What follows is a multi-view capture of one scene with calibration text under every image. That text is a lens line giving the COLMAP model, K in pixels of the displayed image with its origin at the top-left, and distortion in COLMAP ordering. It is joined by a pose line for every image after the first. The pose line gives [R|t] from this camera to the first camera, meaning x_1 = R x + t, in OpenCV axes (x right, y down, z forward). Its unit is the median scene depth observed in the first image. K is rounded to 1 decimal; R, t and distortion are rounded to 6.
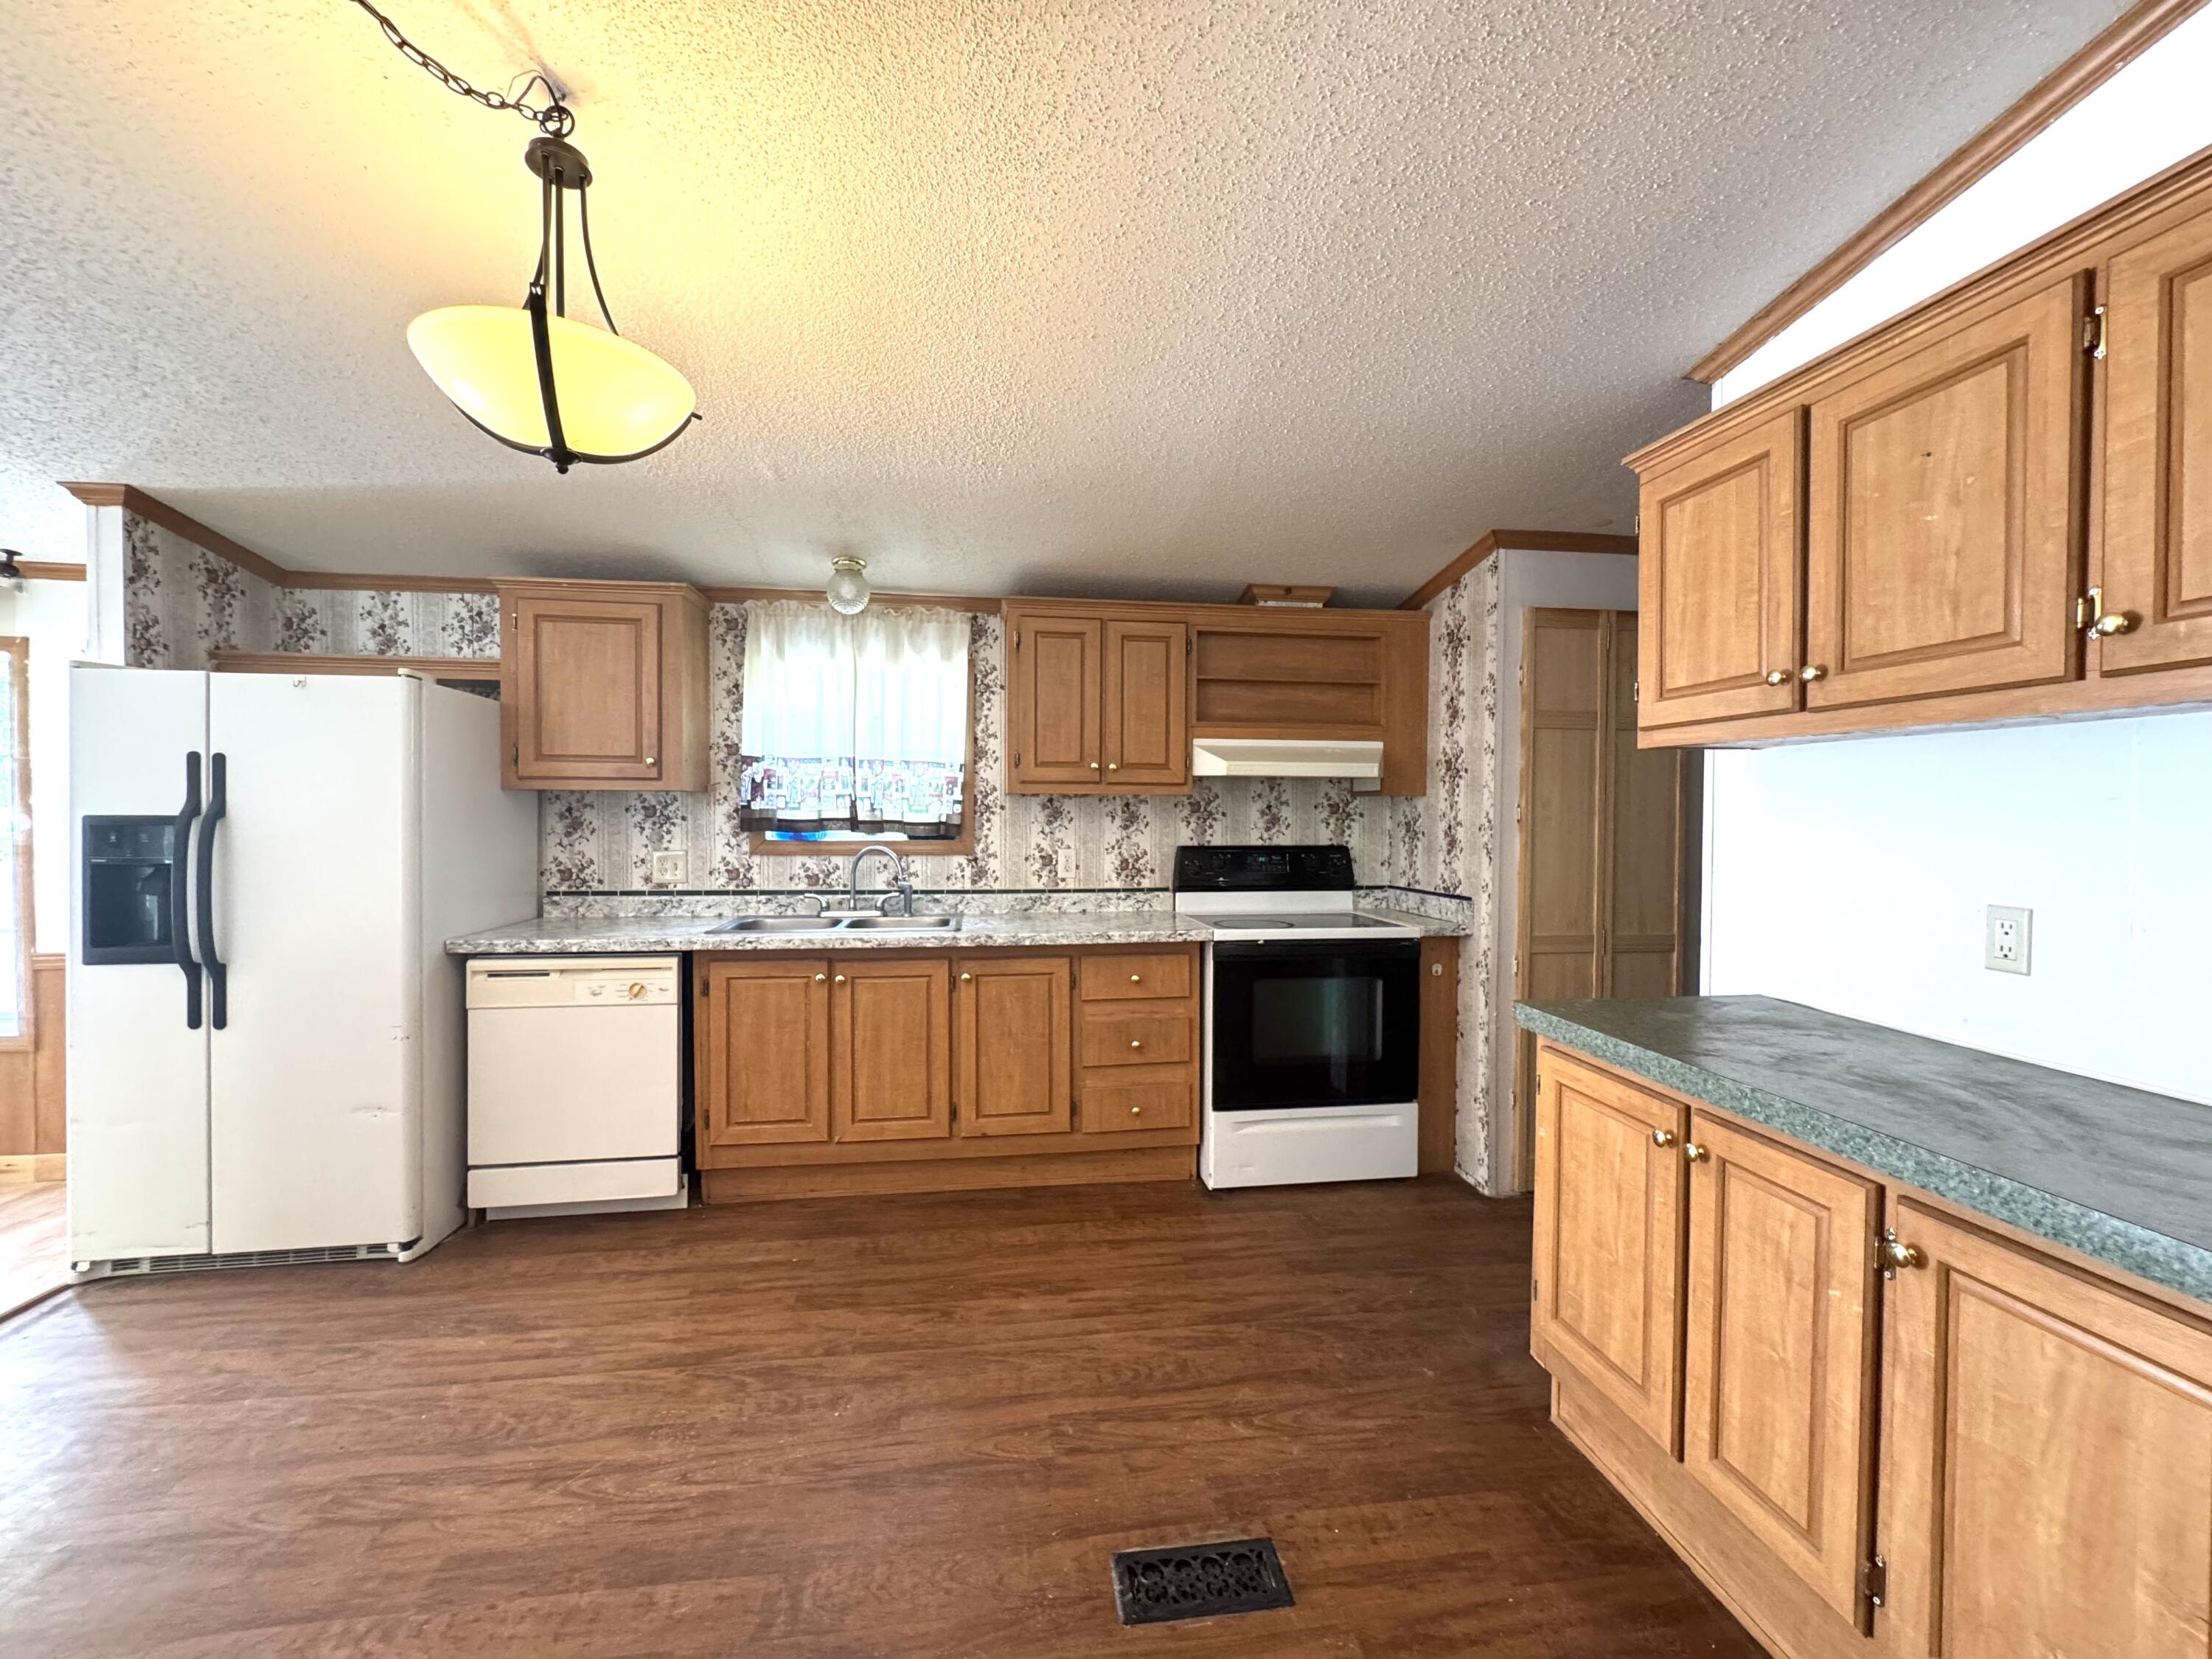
lens RADIAL K [[880.6, 0, 1105.3], [0, 880.6, 832.5], [0, 0, 1]] dist [-0.009043, -0.000319]
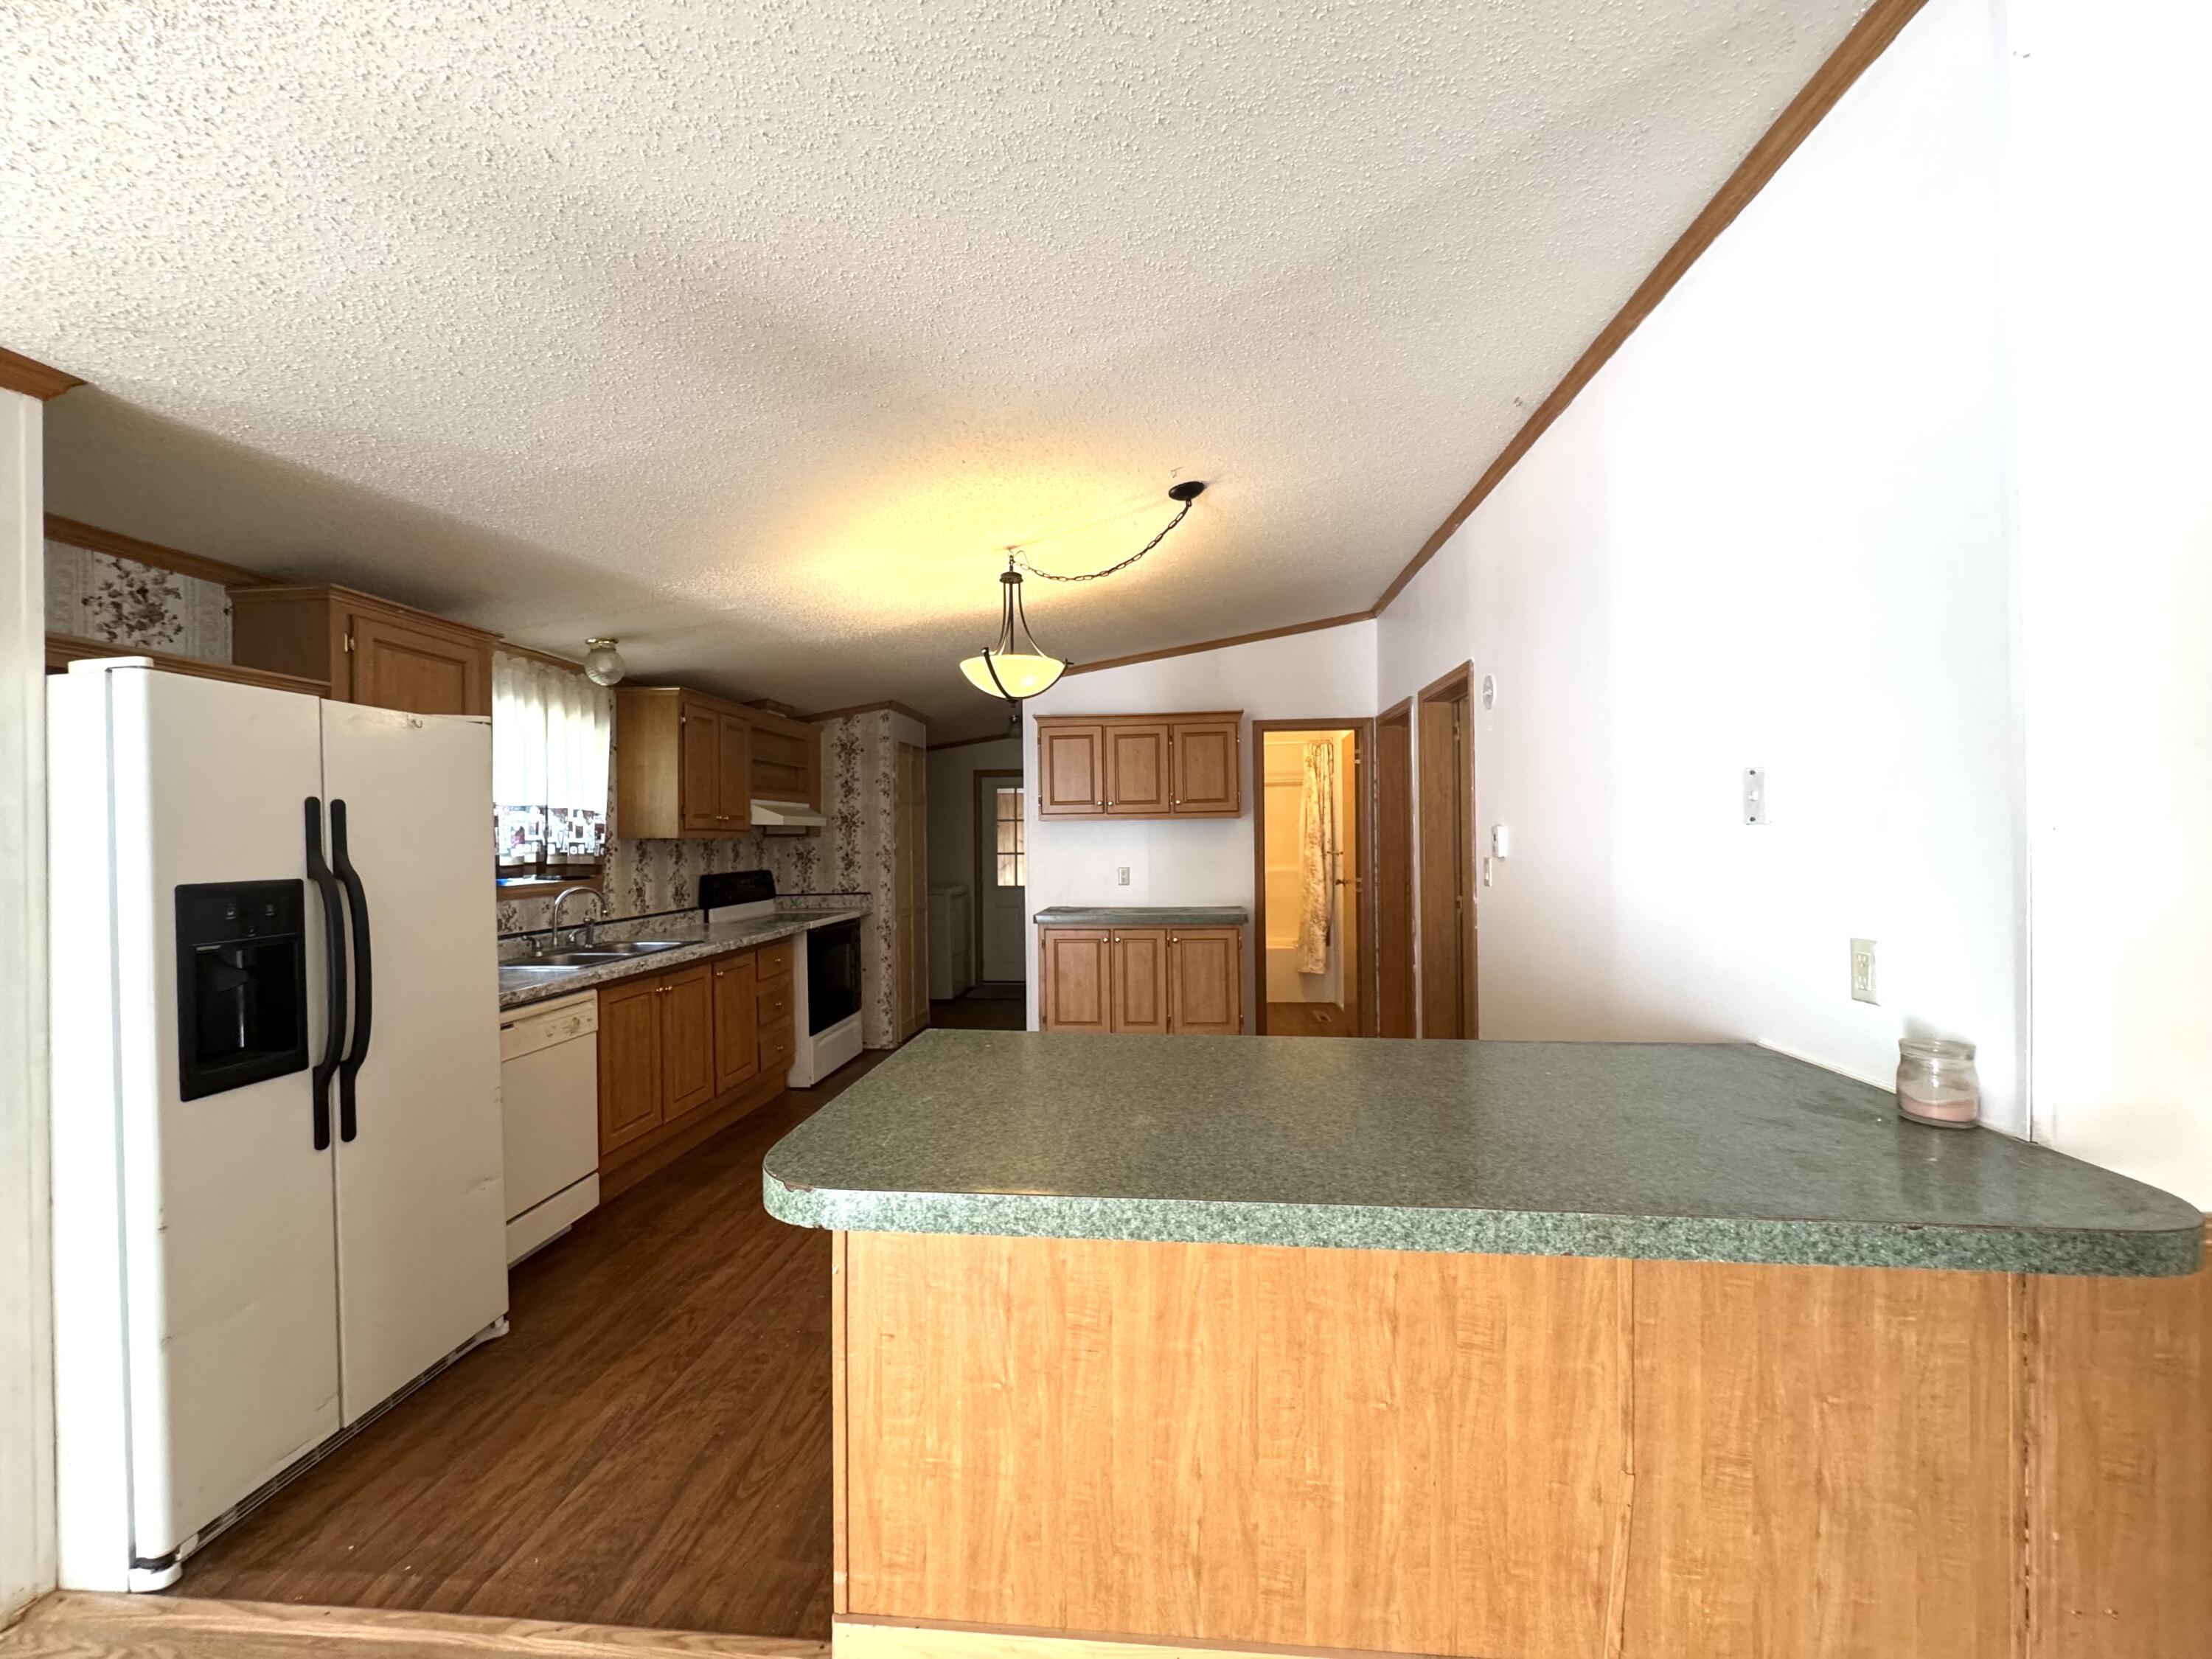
lens RADIAL K [[880.6, 0, 1109.9], [0, 880.6, 835.0], [0, 0, 1]] dist [-0.009043, -0.000319]
pose [[0.229925, -0.006242, 0.973188, -1.223386], [0.038431, 0.999258, -0.002671, -0.021302], [-0.972449, 0.038014, 0.229994, 0.087588]]
